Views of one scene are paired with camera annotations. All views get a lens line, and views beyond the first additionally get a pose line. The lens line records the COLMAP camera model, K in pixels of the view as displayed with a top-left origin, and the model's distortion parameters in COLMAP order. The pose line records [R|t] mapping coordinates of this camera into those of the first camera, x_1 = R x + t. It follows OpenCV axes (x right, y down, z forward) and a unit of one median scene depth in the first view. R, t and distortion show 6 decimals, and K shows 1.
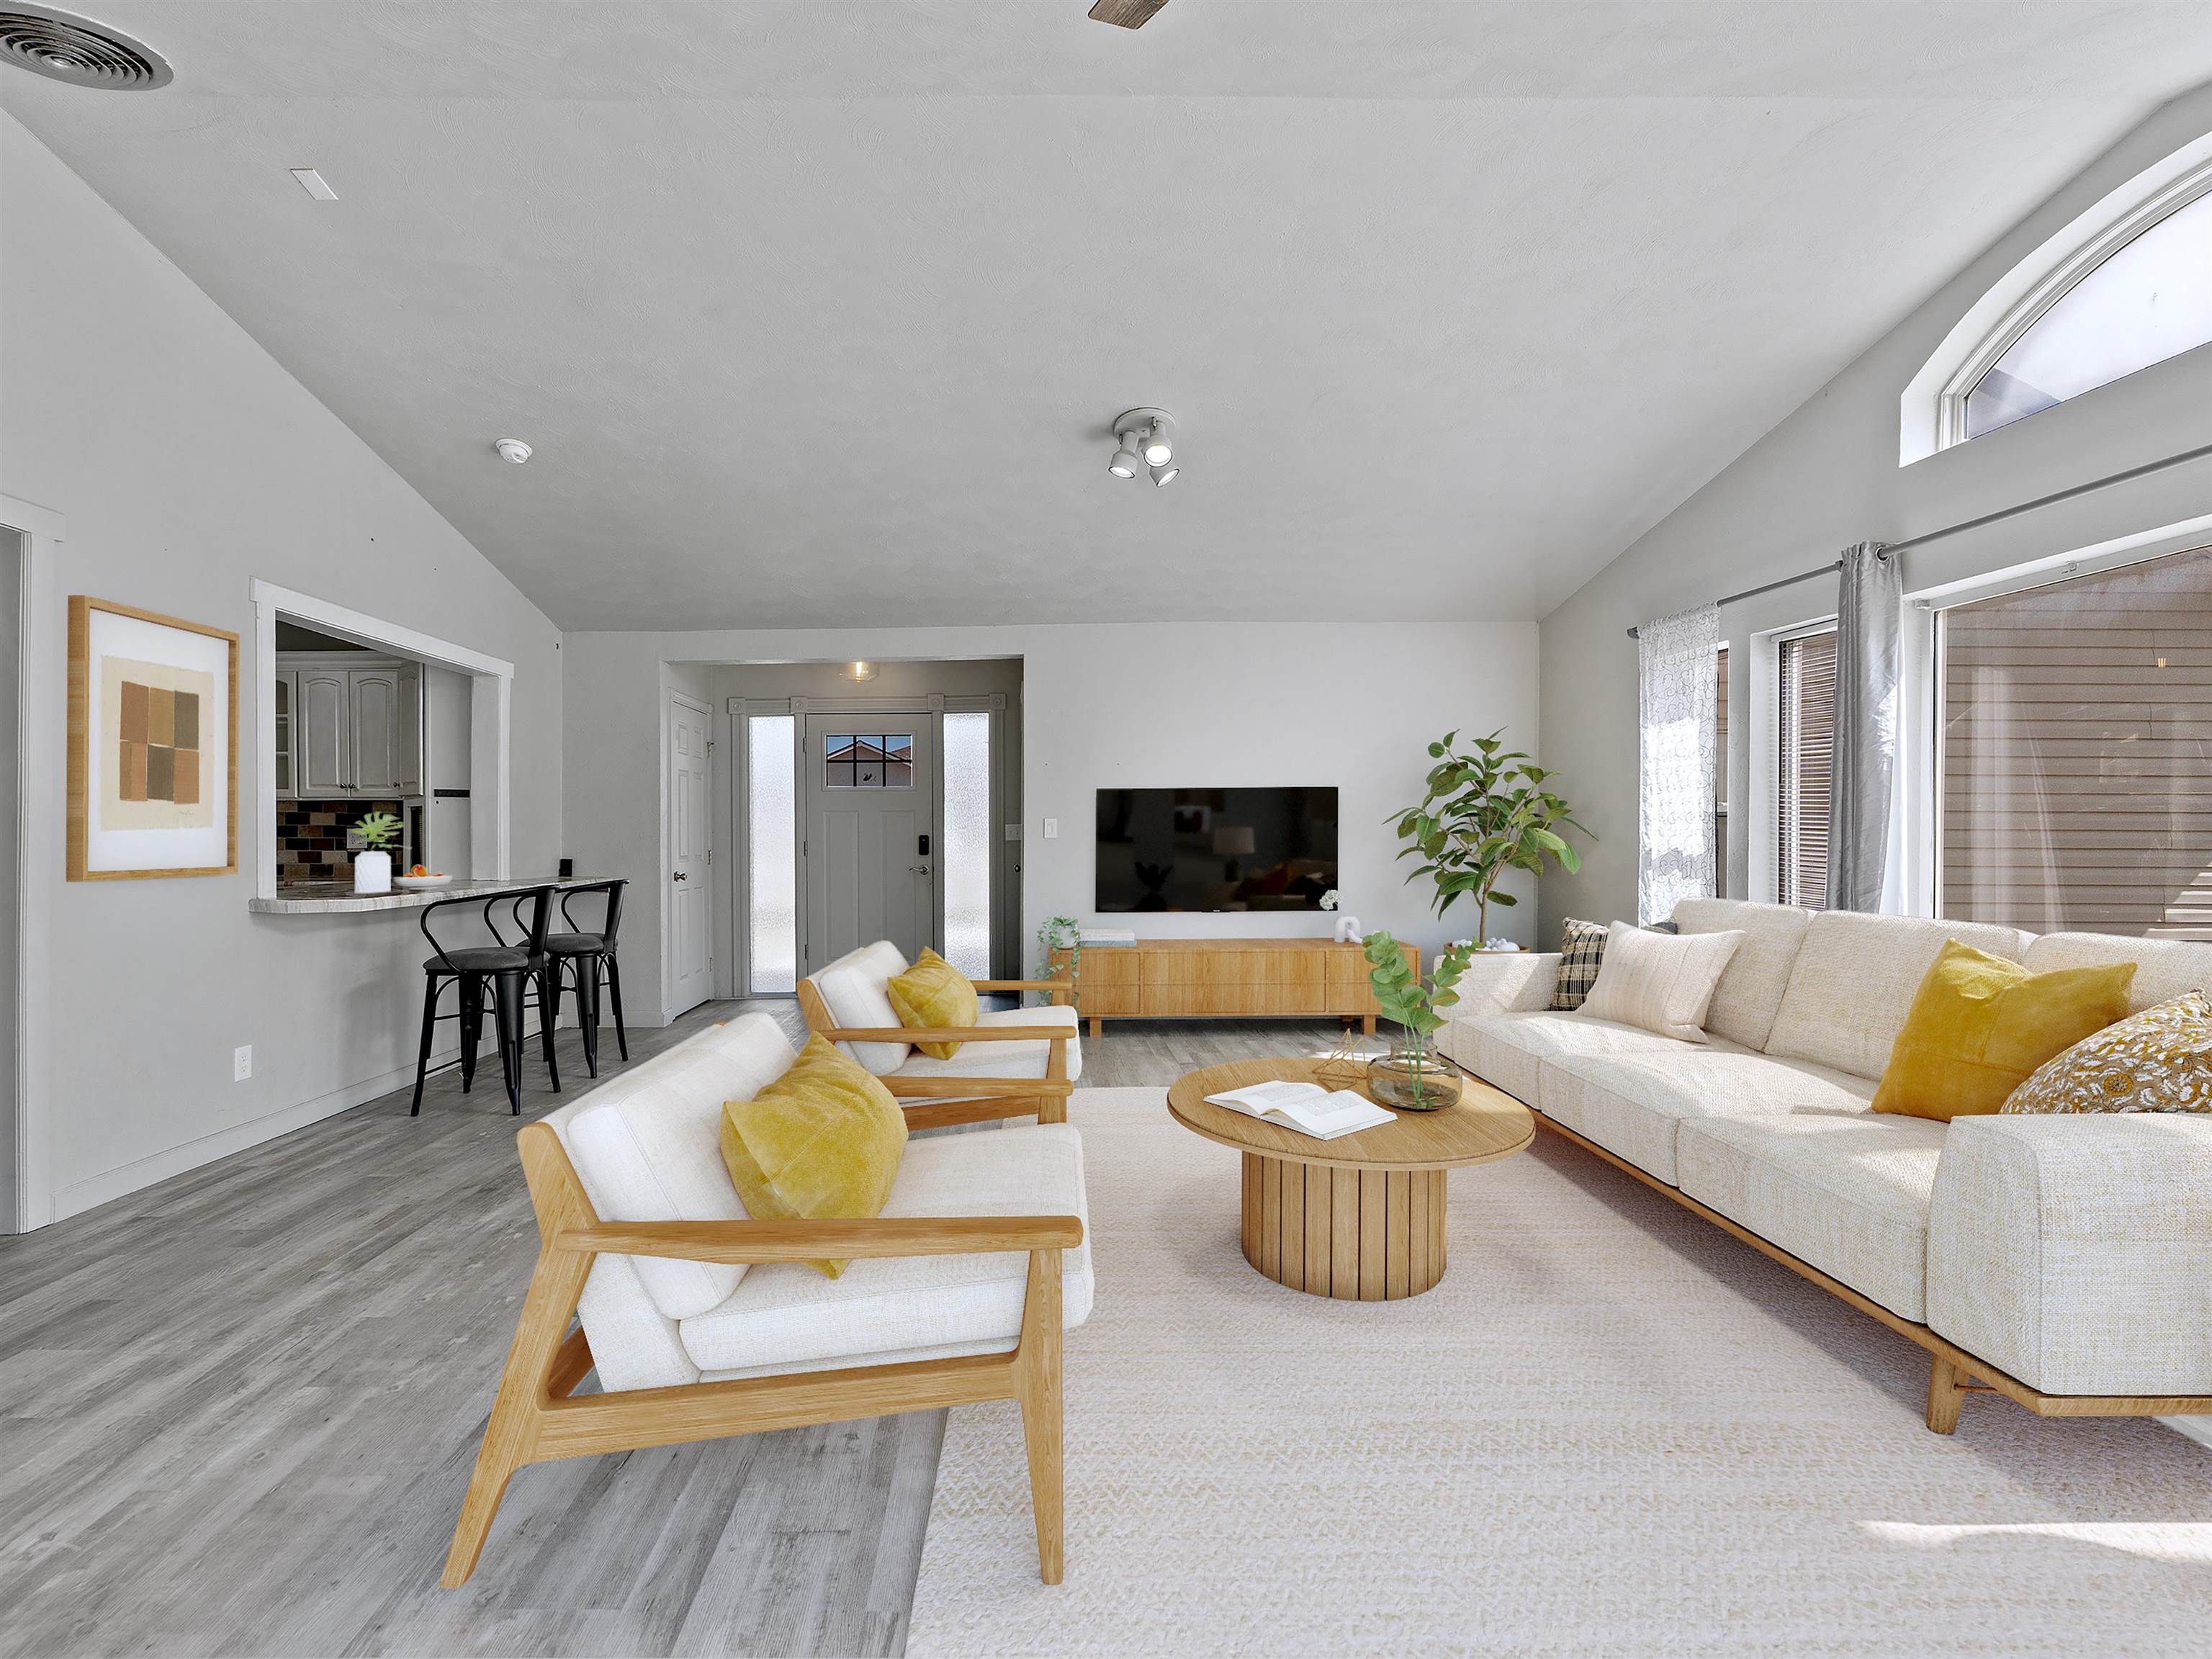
lens RADIAL K [[1054.5, 0, 1085.8], [0, 1054.5, 832.0], [0, 0, 1]] dist [-0.005214, -0.000274]
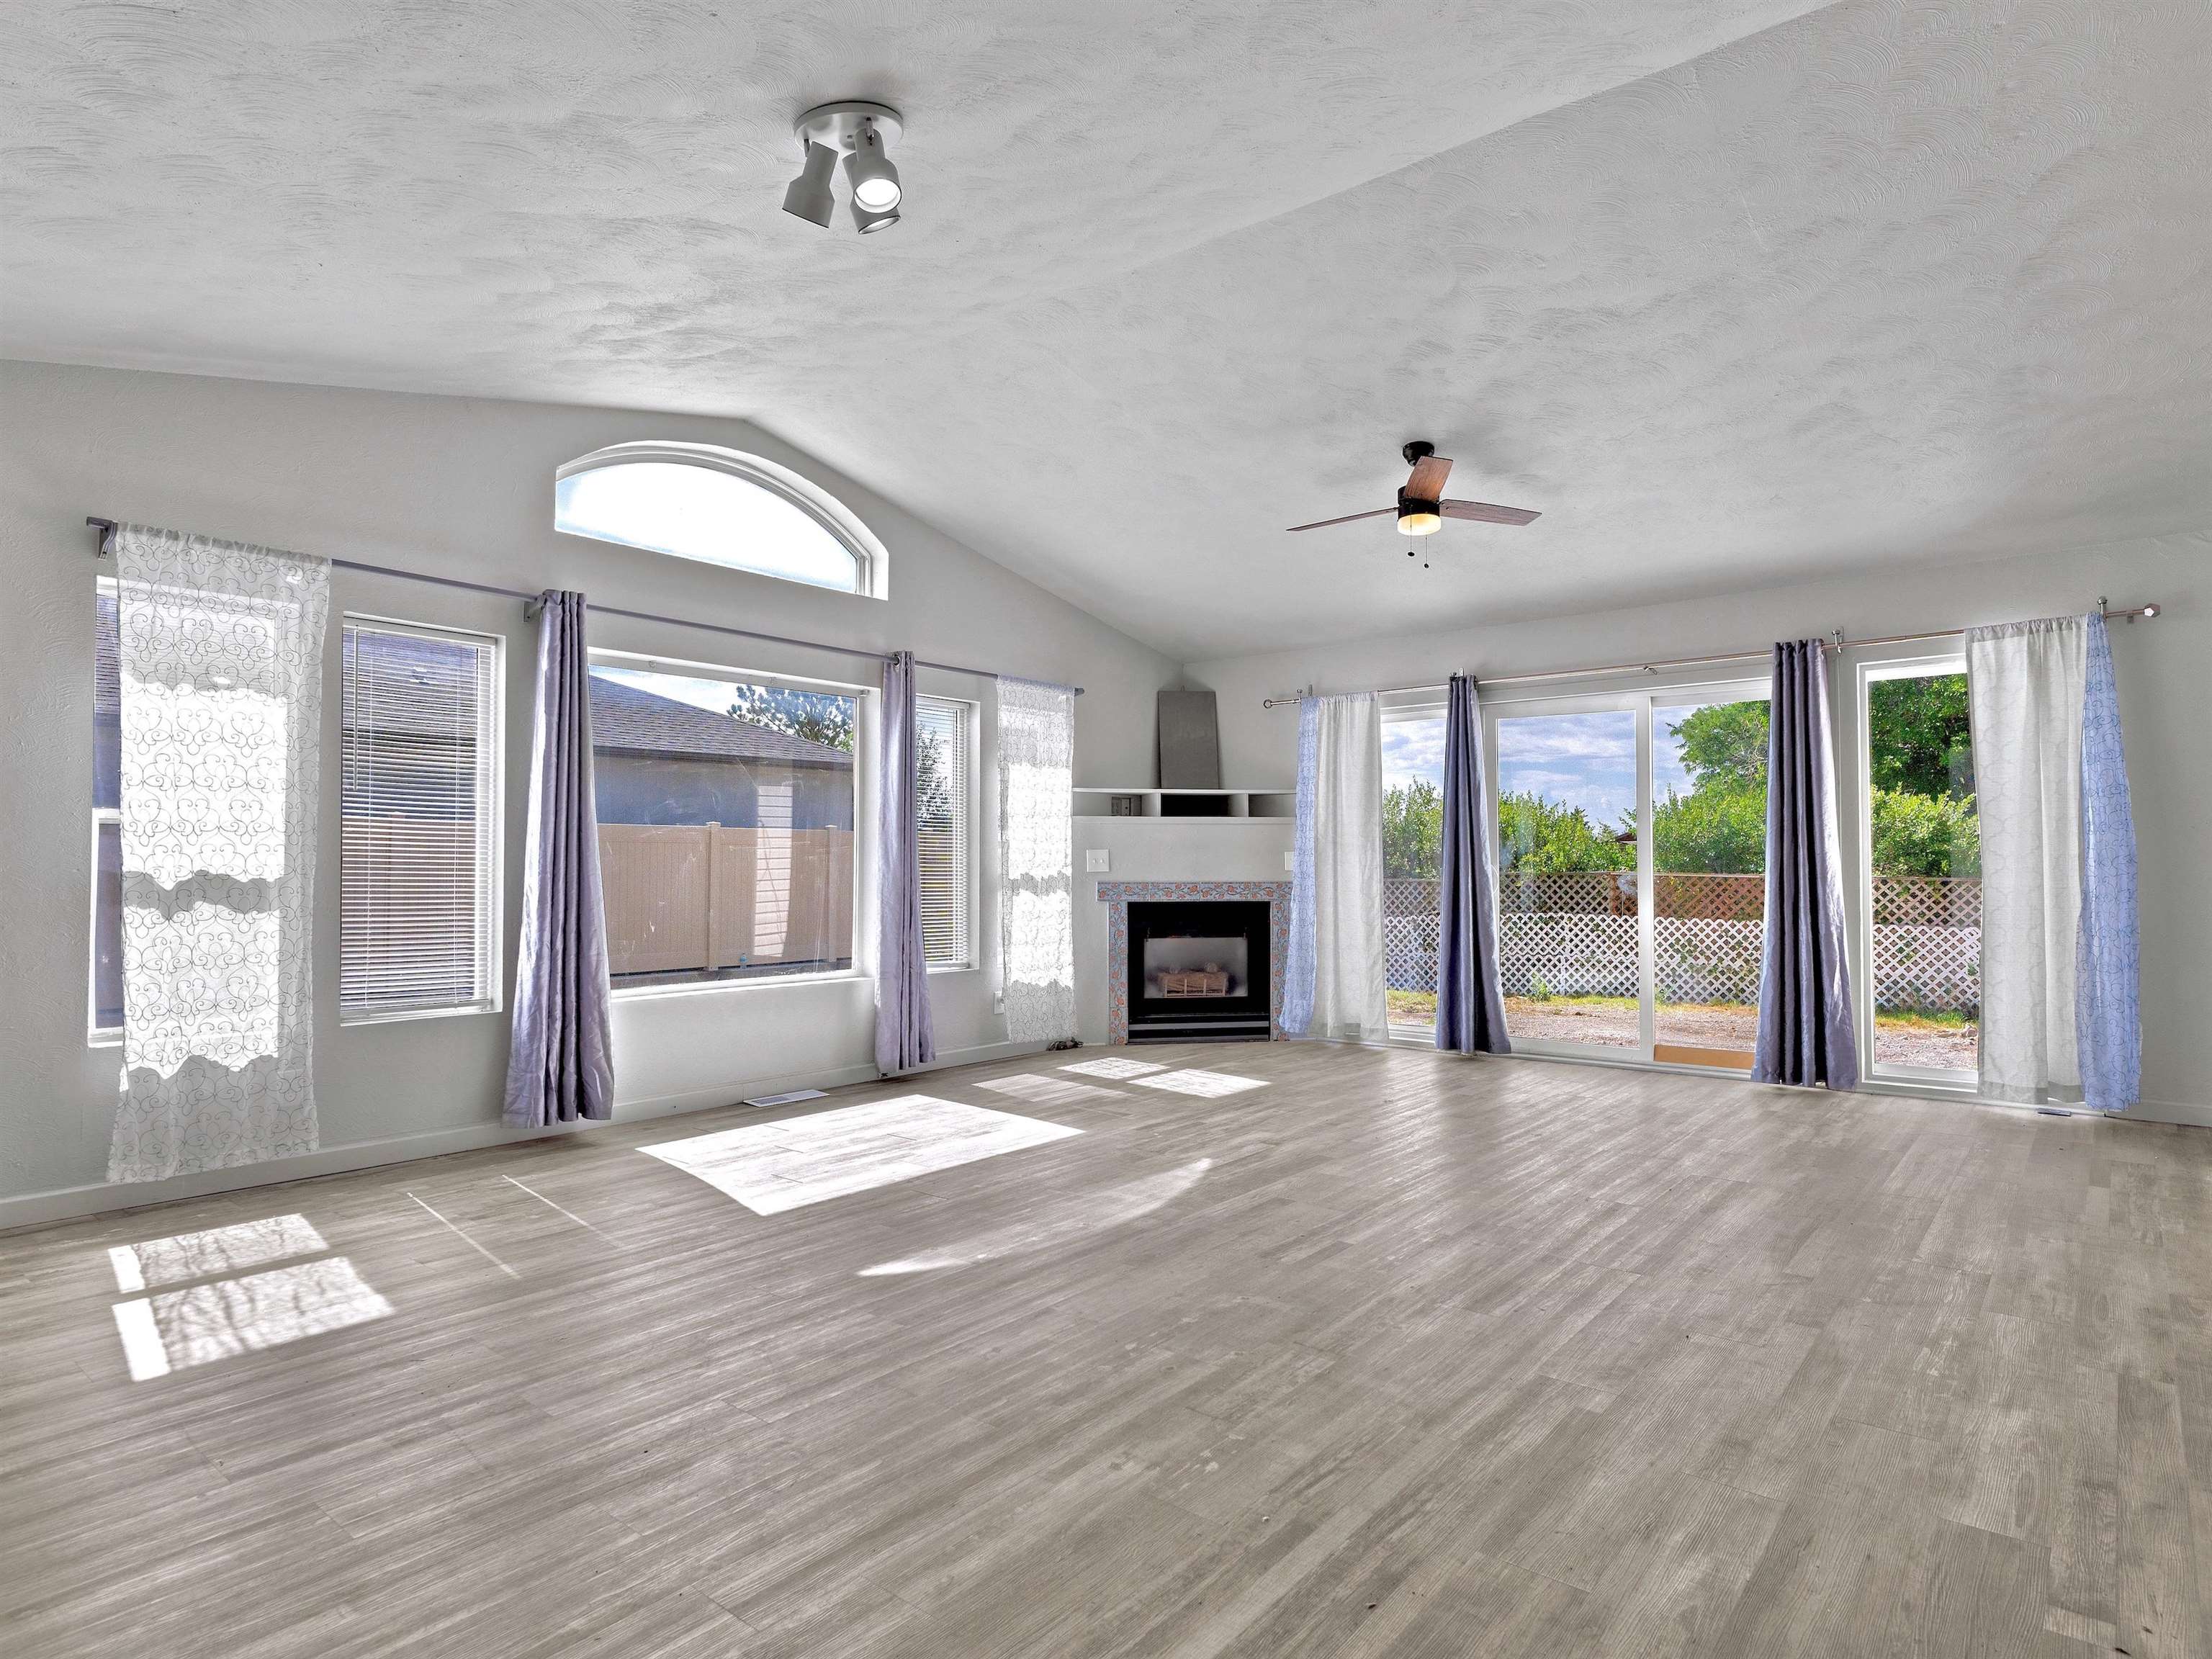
lens RADIAL K [[1250.1, 0, 1076.5], [0, 1250.1, 828.3], [0, 0, 1]] dist [-0.004881, -0.002286]
pose [[-0.728174, 0.018290, 0.685148, -0.666785], [0.001825, 0.999692, -0.024746, 0.009571], [-0.685390, -0.016769, -0.727983, 1.956185]]
